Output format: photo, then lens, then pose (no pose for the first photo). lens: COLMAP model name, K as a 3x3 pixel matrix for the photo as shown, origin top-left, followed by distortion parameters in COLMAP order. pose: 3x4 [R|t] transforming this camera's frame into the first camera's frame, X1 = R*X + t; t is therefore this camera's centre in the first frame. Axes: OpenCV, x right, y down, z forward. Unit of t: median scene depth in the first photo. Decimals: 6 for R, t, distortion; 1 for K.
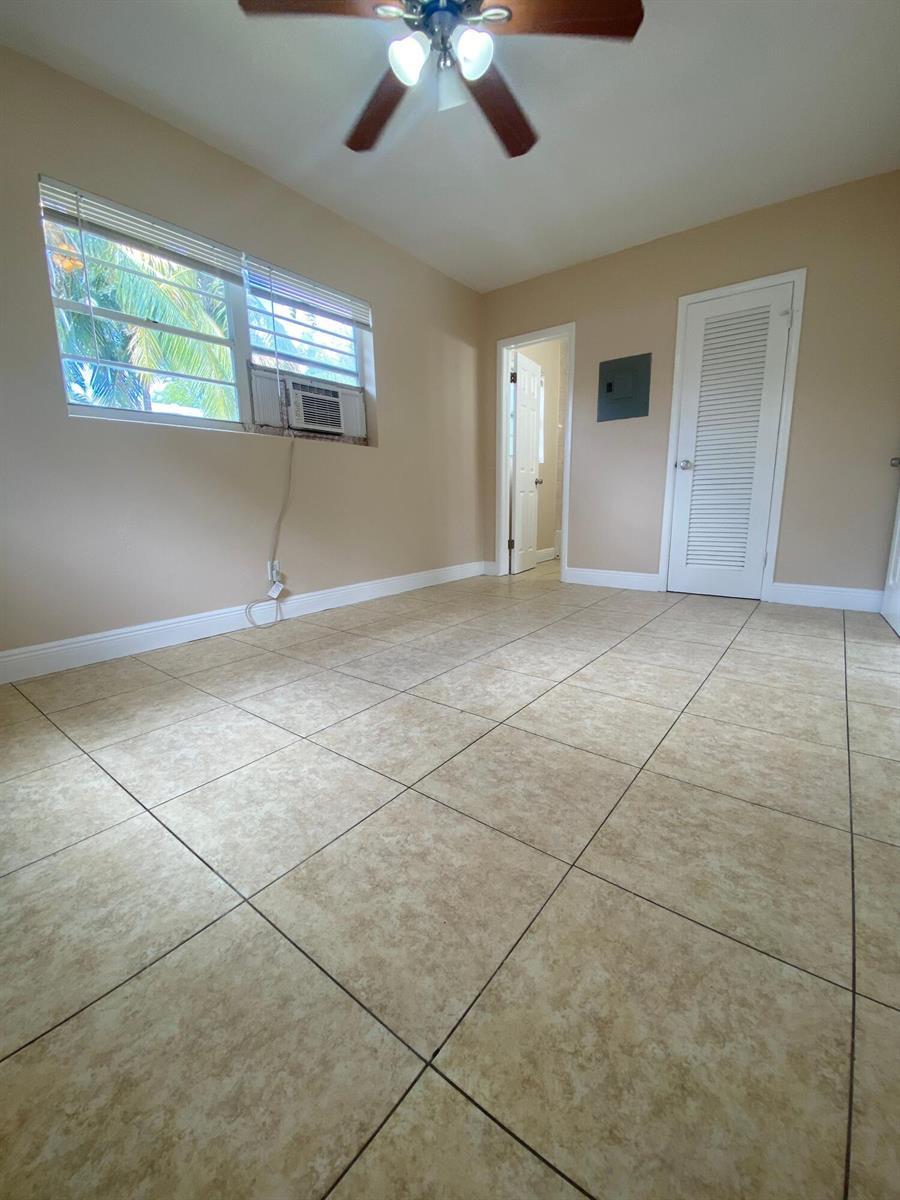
lens RADIAL K [[488.0, 0, 451.0], [0, 488.0, 603.4], [0, 0, 1]] dist [0.001632, -0.010935]
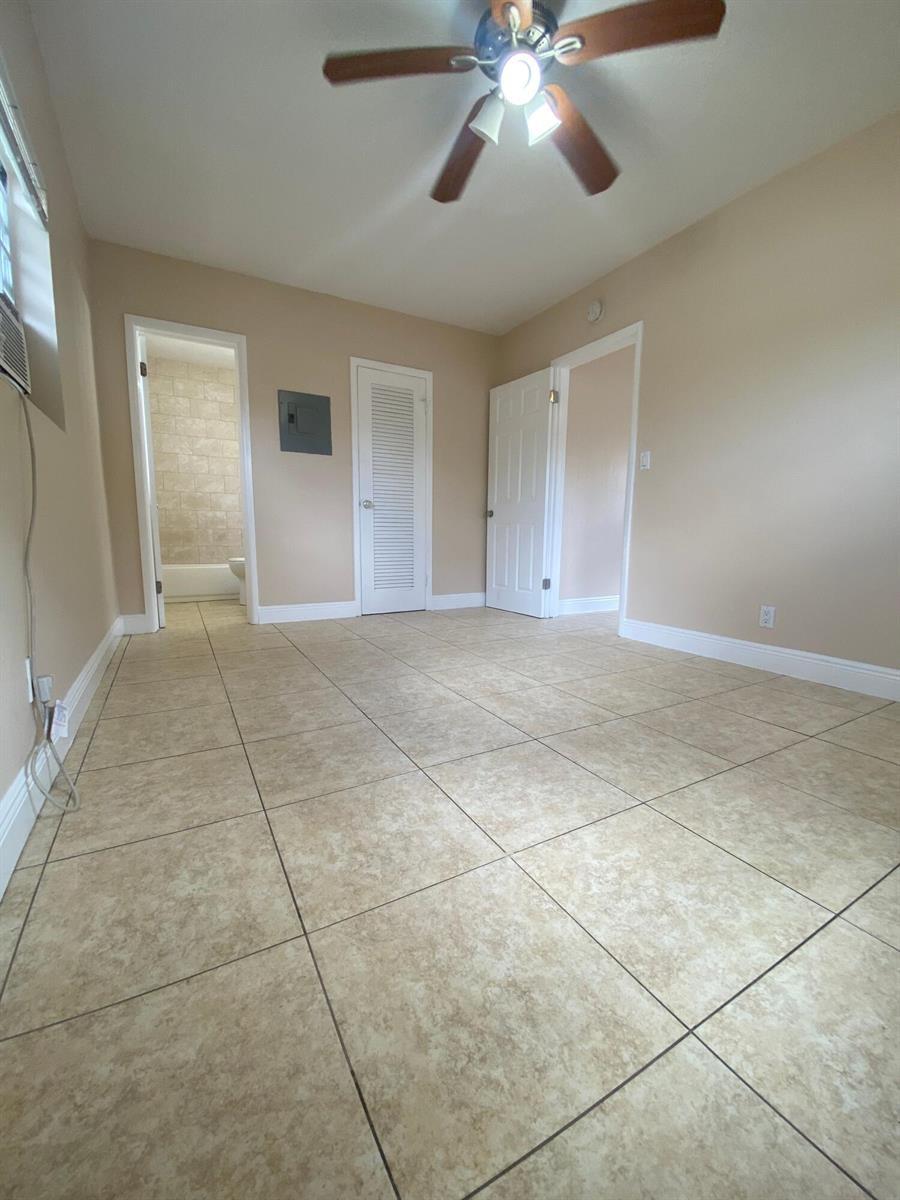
lens RADIAL K [[488.0, 0, 446.0], [0, 488.0, 595.9], [0, 0, 1]] dist [0.001632, -0.010935]
pose [[0.387704, -0.106049, 0.915663, -0.776667], [0.178432, 0.983206, 0.038321, -0.117814], [-0.904349, 0.148527, 0.400116, 0.598326]]
